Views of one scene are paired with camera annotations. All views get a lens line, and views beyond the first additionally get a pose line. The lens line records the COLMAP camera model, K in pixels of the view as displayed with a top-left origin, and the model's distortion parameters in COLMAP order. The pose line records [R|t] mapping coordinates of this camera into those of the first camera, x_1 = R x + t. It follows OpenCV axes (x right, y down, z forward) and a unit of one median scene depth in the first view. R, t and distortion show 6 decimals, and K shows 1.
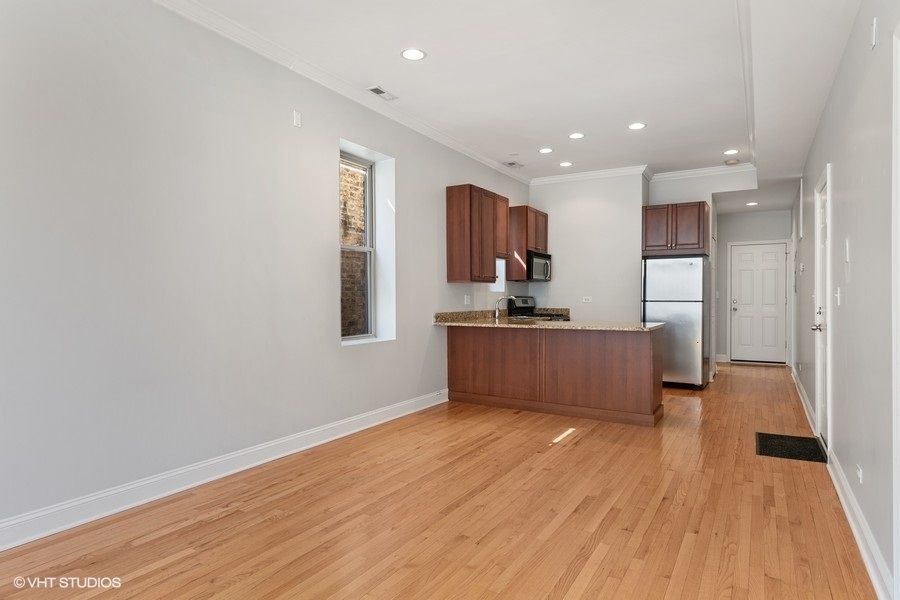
lens RADIAL K [[546.8, 0, 450.0], [0, 546.8, 300.0], [0, 0, 1]] dist [0.027313, 0.000059]
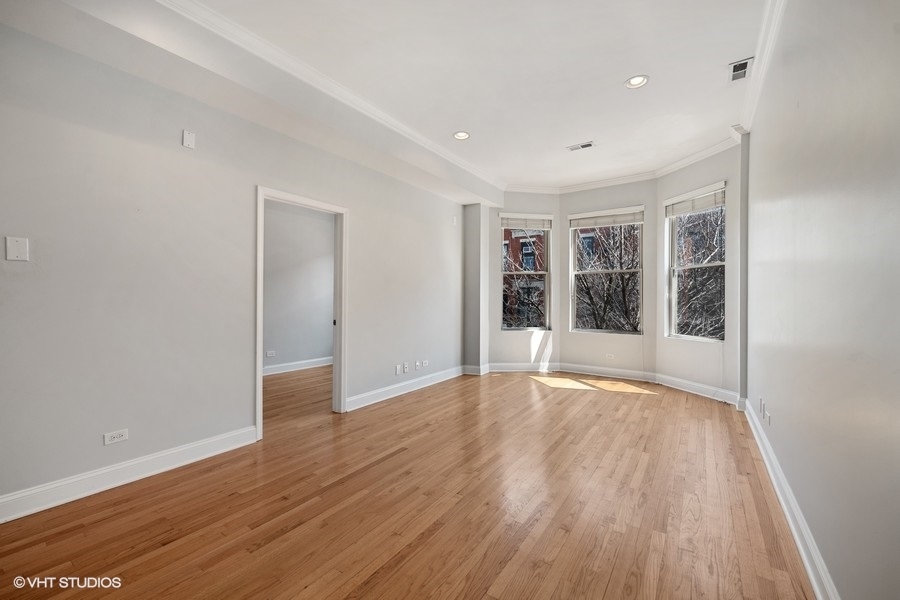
lens RADIAL K [[373.8, 0, 432.0], [0, 373.8, 297.7], [0, 0, 1]] dist [0.001109, -0.000203]
pose [[-0.994376, 0.000677, 0.105908, -0.067843], [0.000708, 1.000000, 0.000246, -0.006558], [-0.105908, 0.000320, -0.994376, 1.653540]]
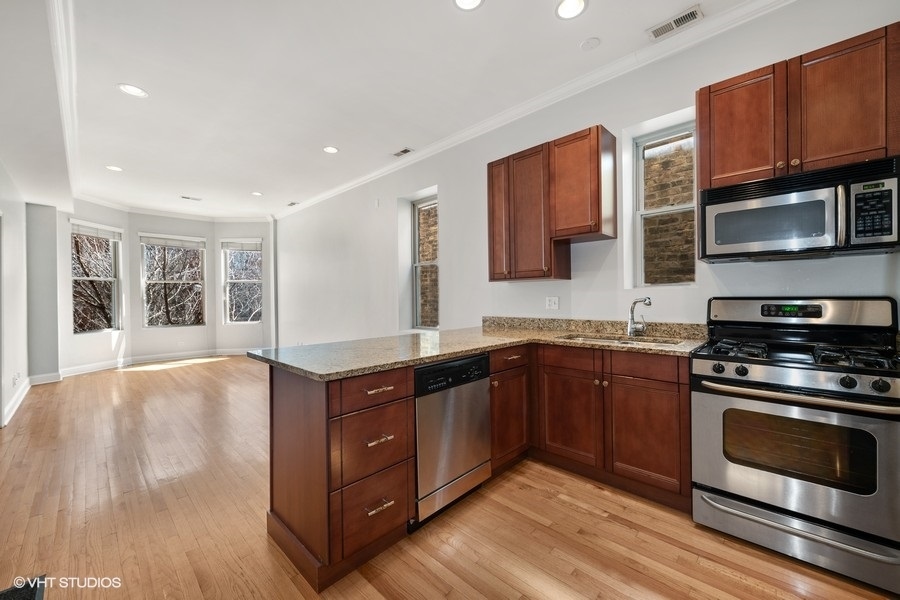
lens RADIAL K [[364.9, 0, 451.5], [0, 364.9, 297.0], [0, 0, 1]] dist [-0.000384, -0.000341]
pose [[-0.263811, 0.007558, -0.964545, 1.149768], [0.009213, 0.999943, 0.005315, -0.025972], [0.964530, -0.007485, -0.263866, 2.135833]]
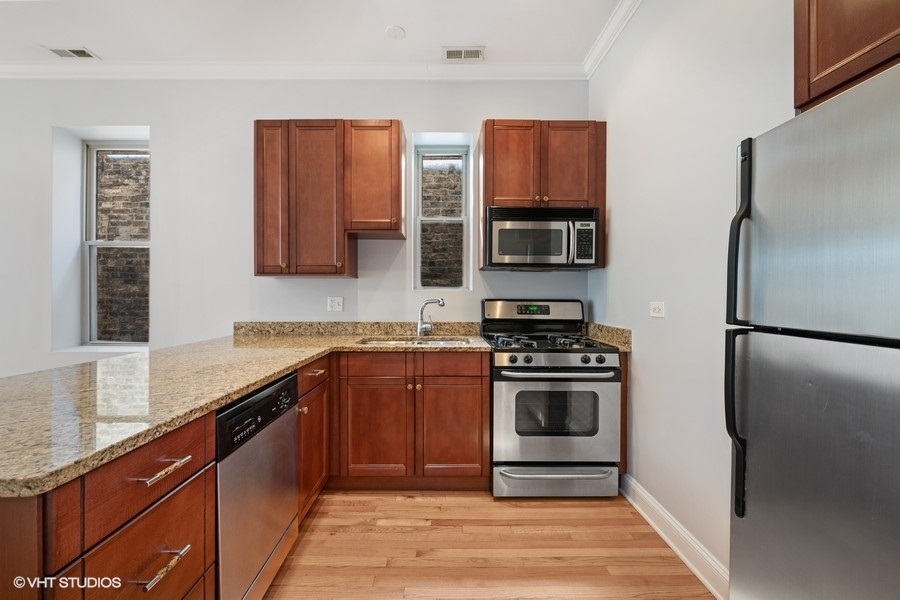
lens RADIAL K [[364.9, 0, 451.5], [0, 364.9, 297.0], [0, 0, 1]] dist [-0.000384, -0.000341]
pose [[0.495319, 0.005964, -0.868690, 1.008204], [-0.008698, 0.999960, 0.001905, -0.022462], [0.868667, 0.006612, 0.495352, 1.936066]]
